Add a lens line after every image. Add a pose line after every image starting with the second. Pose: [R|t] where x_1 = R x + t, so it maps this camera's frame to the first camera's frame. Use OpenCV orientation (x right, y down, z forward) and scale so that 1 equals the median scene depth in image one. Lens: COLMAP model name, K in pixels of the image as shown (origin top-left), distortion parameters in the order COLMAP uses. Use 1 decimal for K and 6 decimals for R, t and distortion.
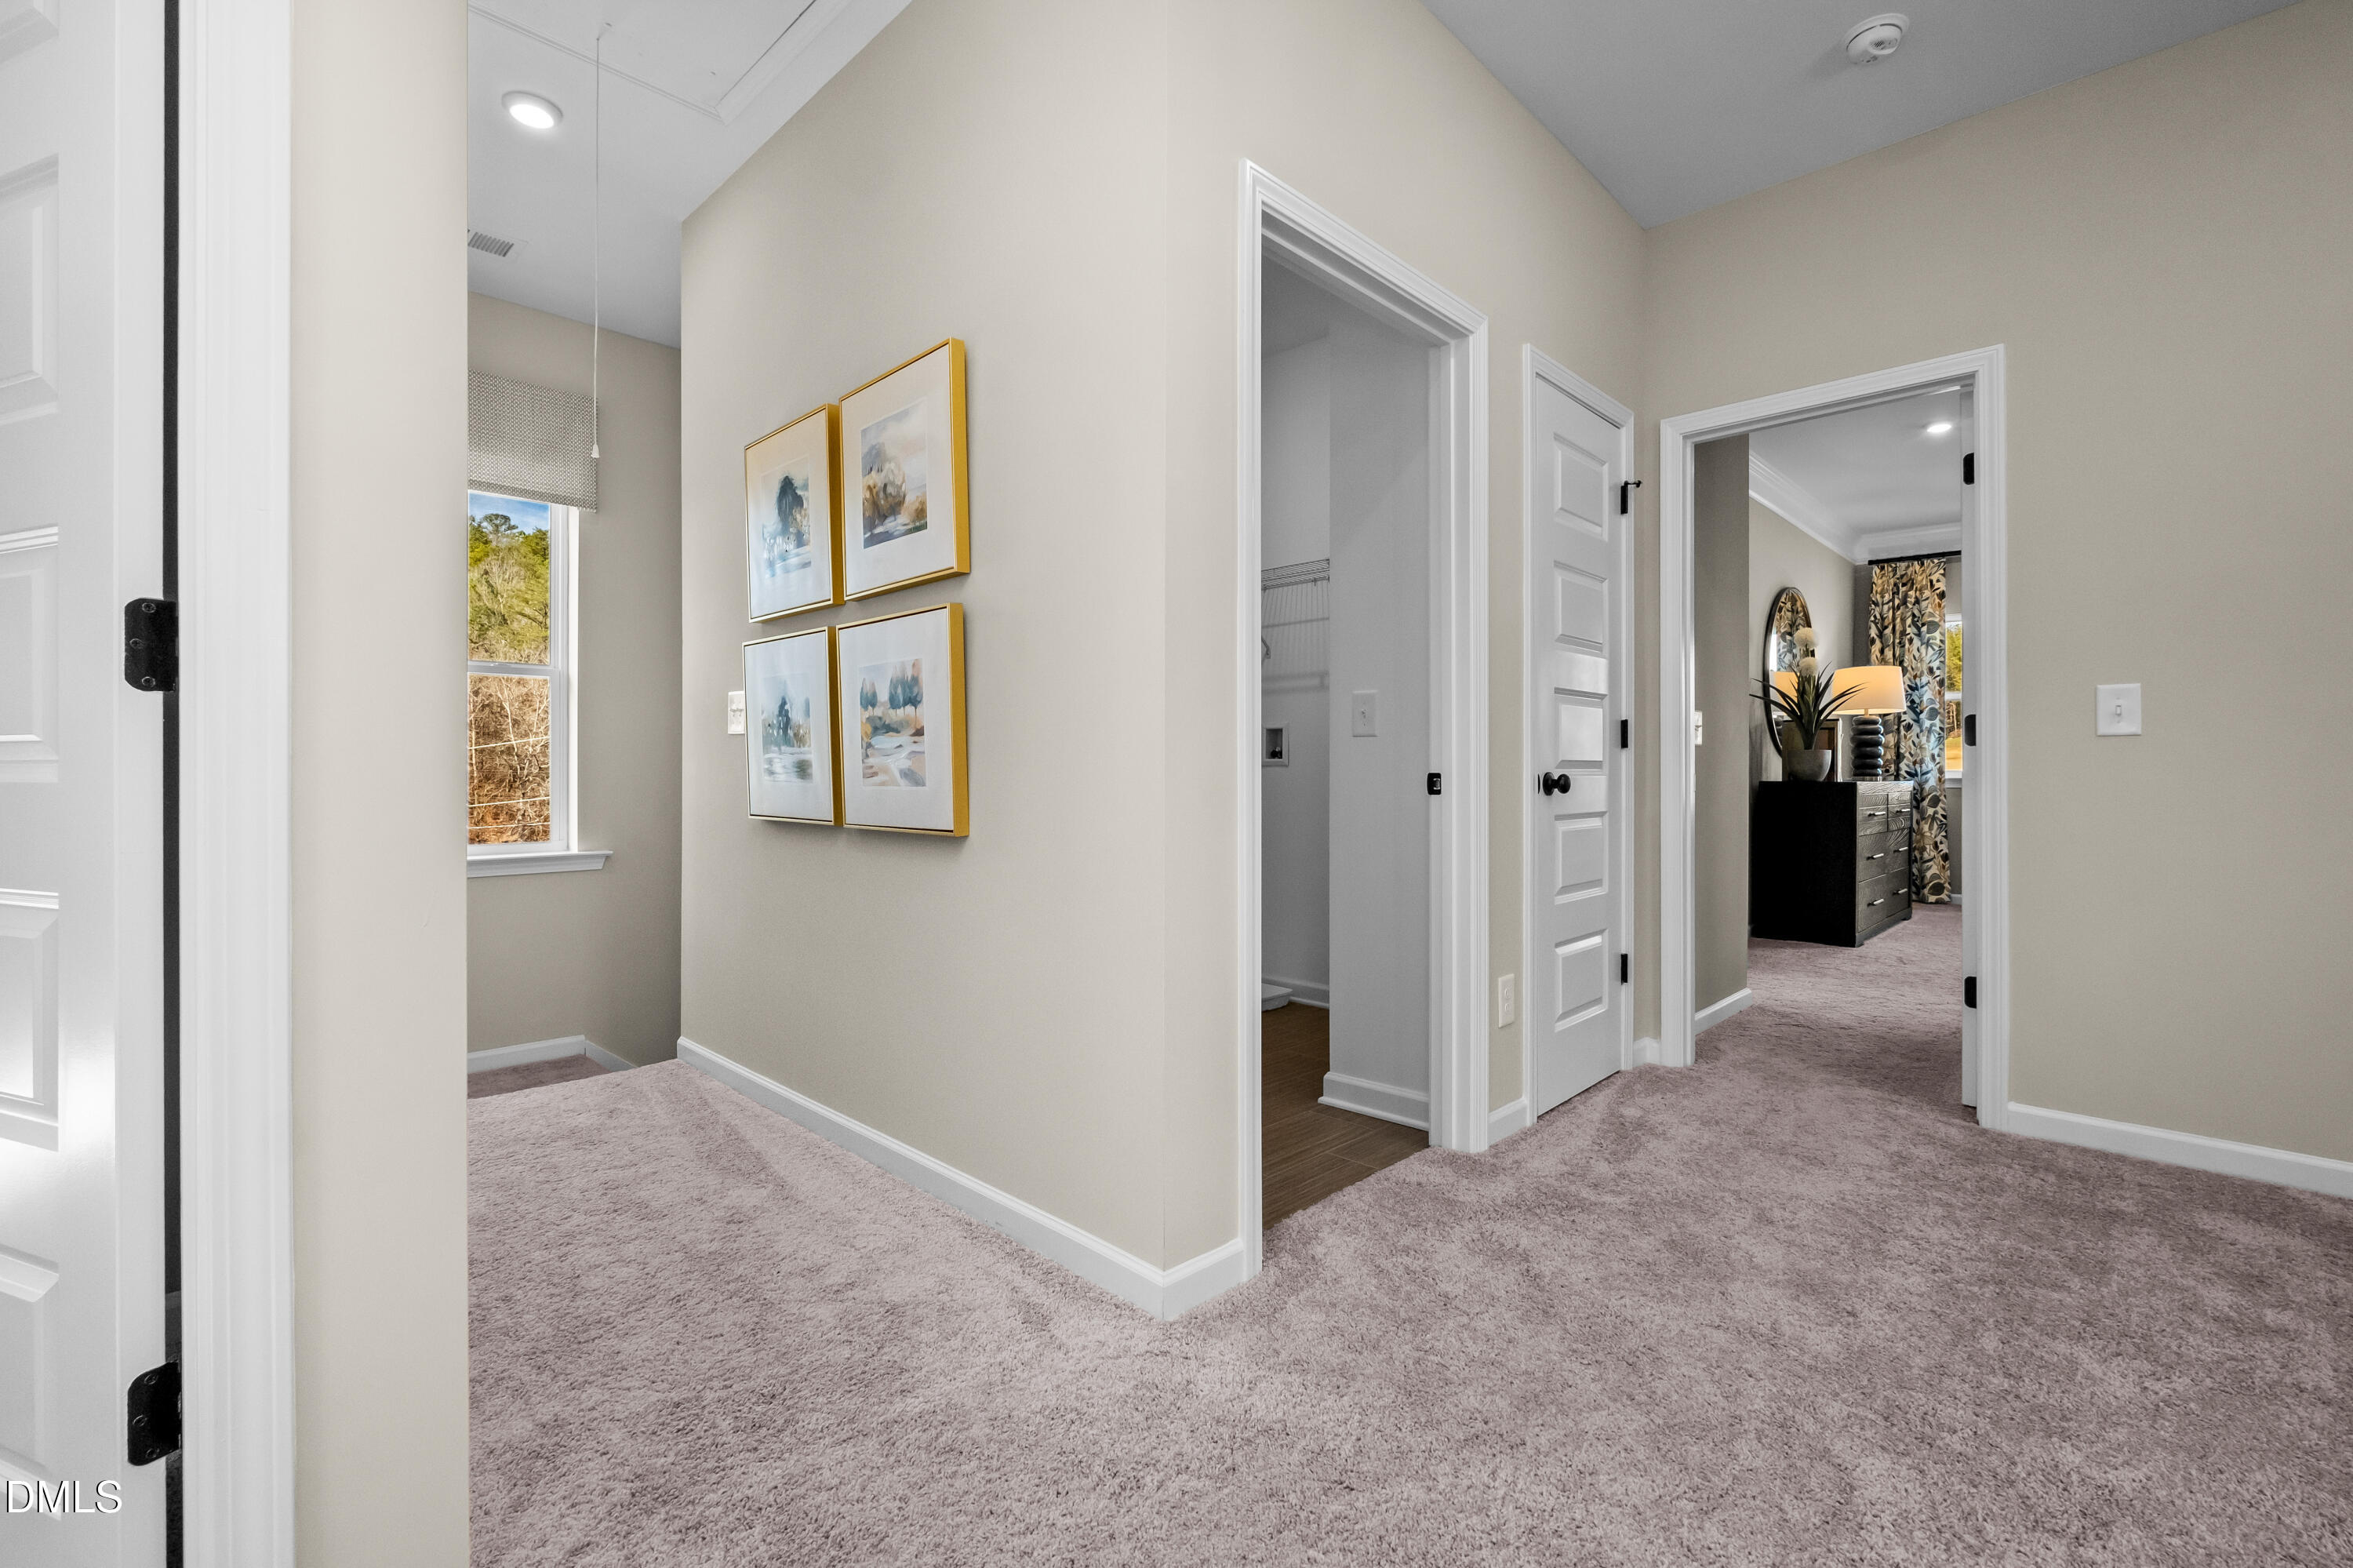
lens RADIAL K [[1039.5, 0, 1180.0], [0, 1039.5, 783.5], [0, 0, 1]] dist [-0.005073, -0.001830]
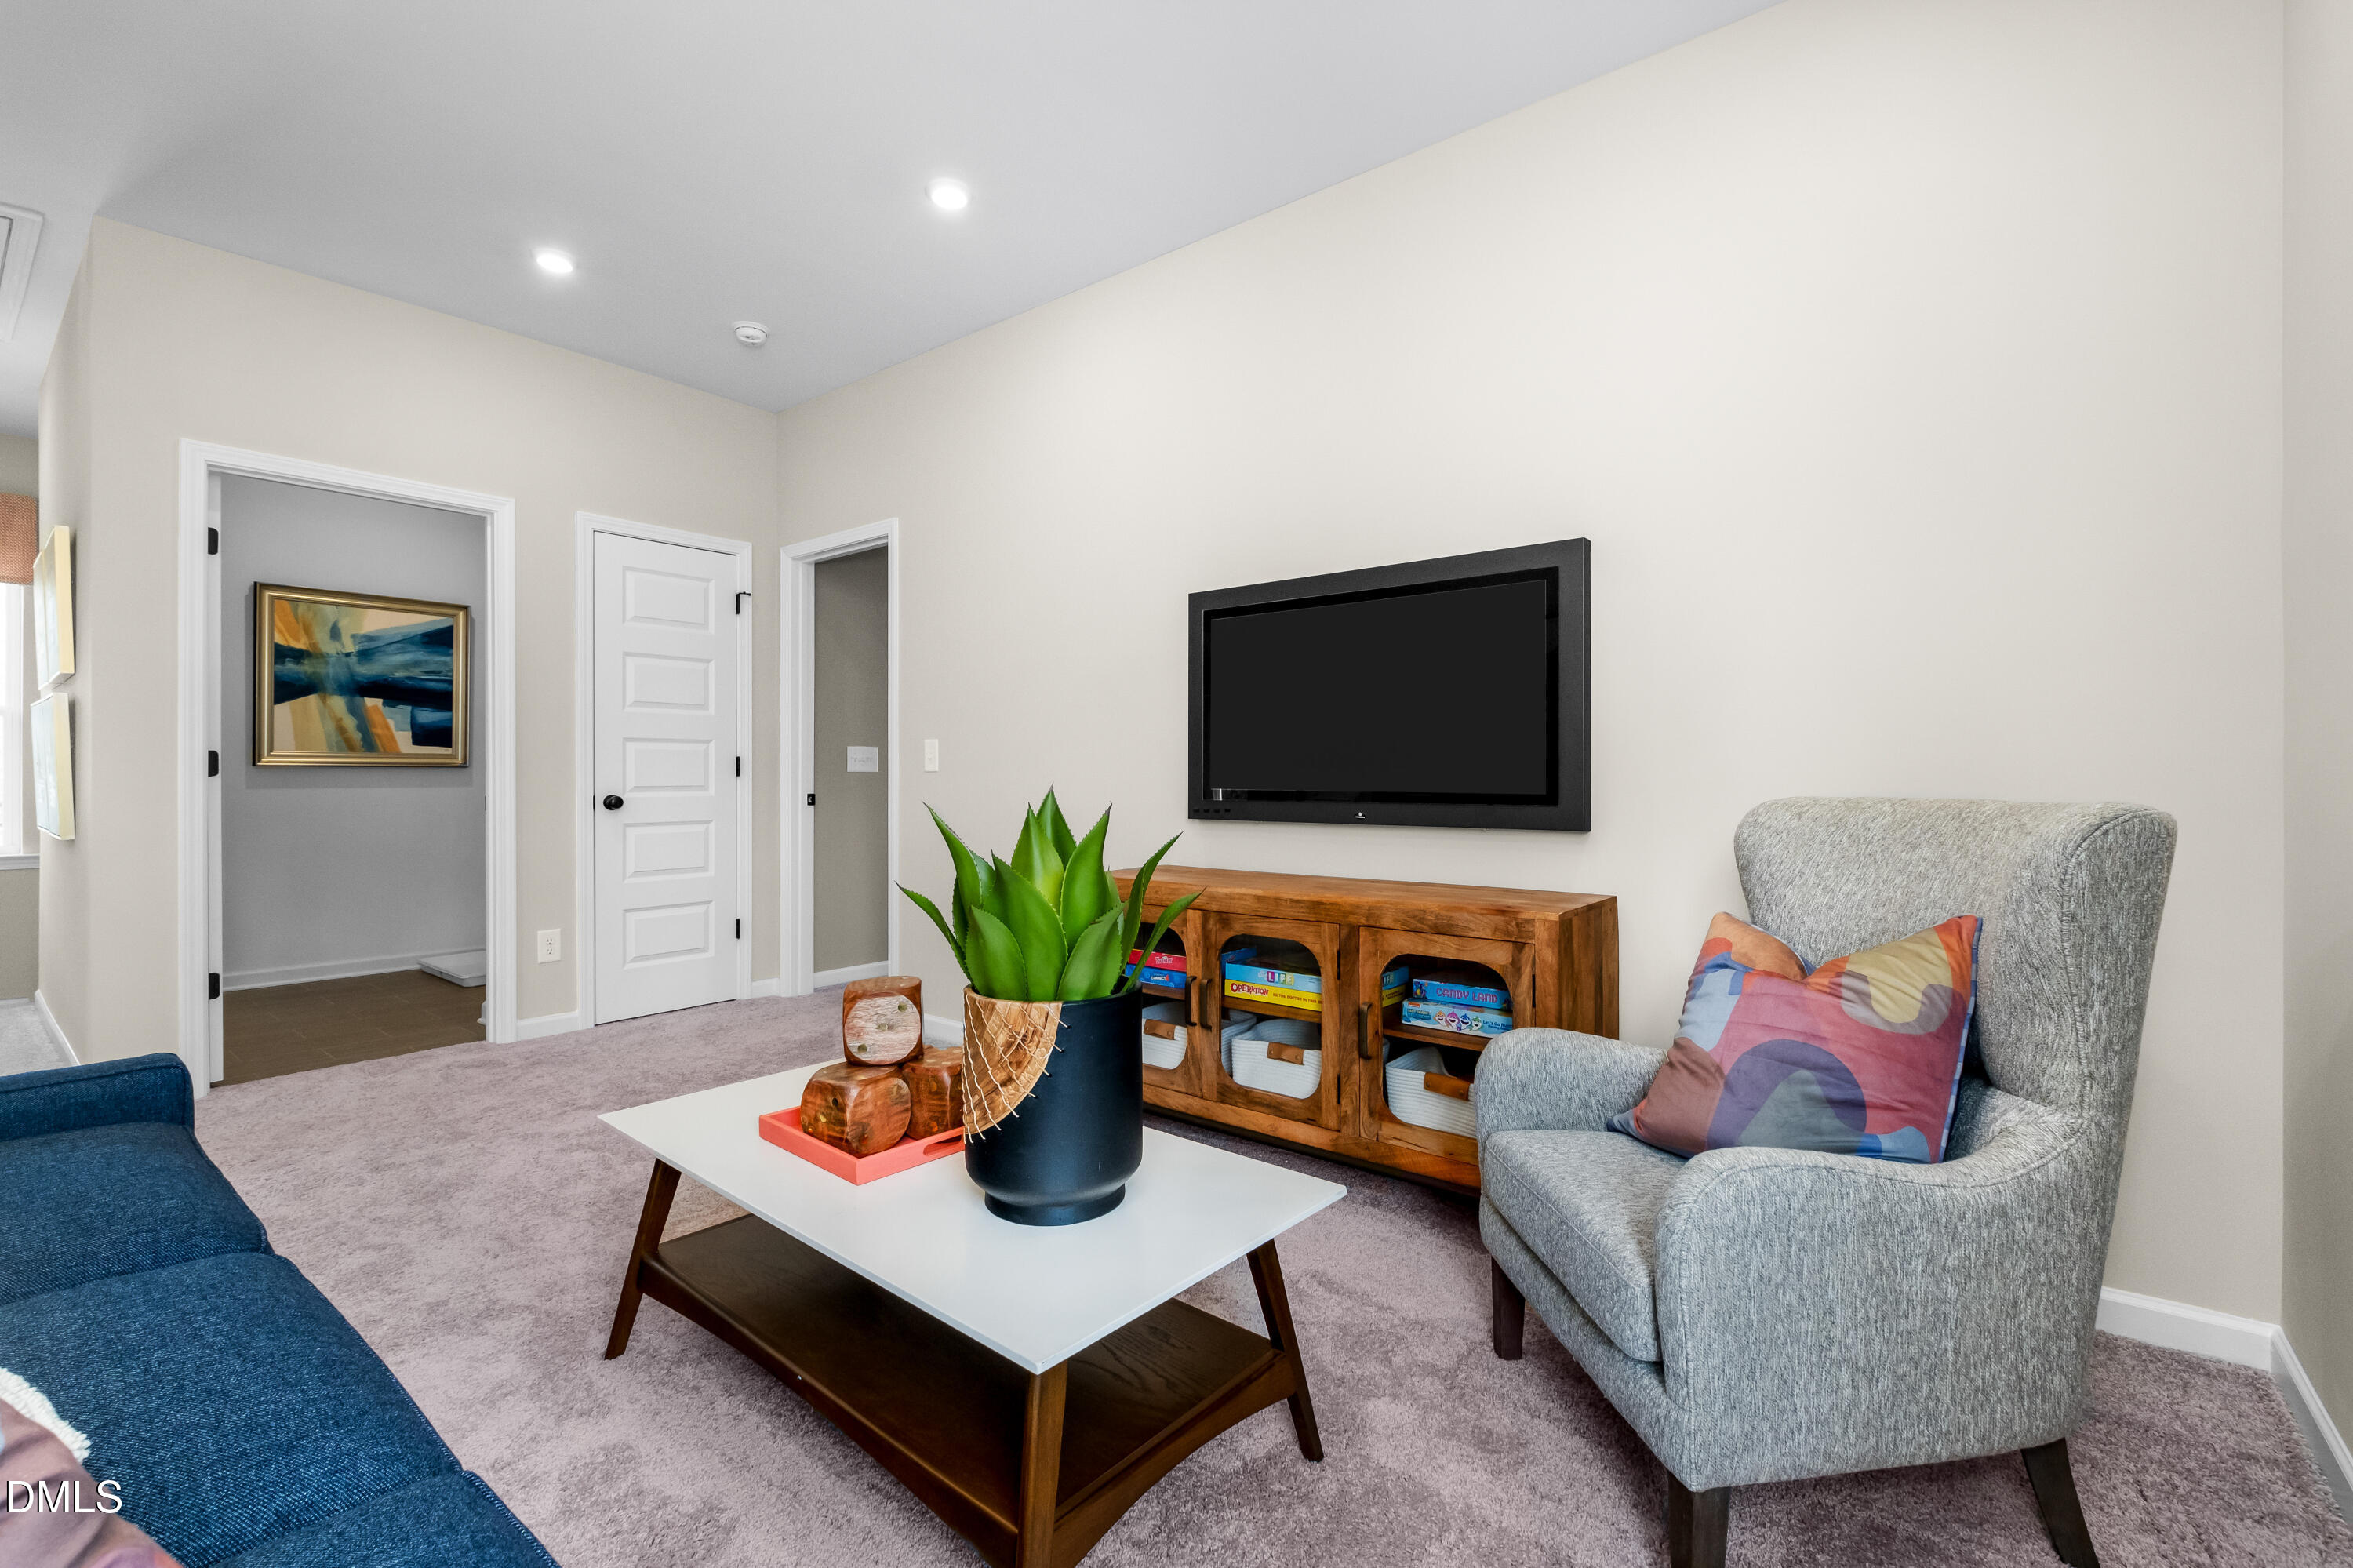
lens RADIAL K [[1039.5, 0, 1177.9], [0, 1039.5, 784.6], [0, 0, 1]] dist [-0.005073, -0.001830]
pose [[0.994634, 0.006892, 0.103223, 0.890876], [-0.006767, 0.999976, -0.001562, -0.025098], [-0.103231, 0.000855, 0.994657, -0.500278]]
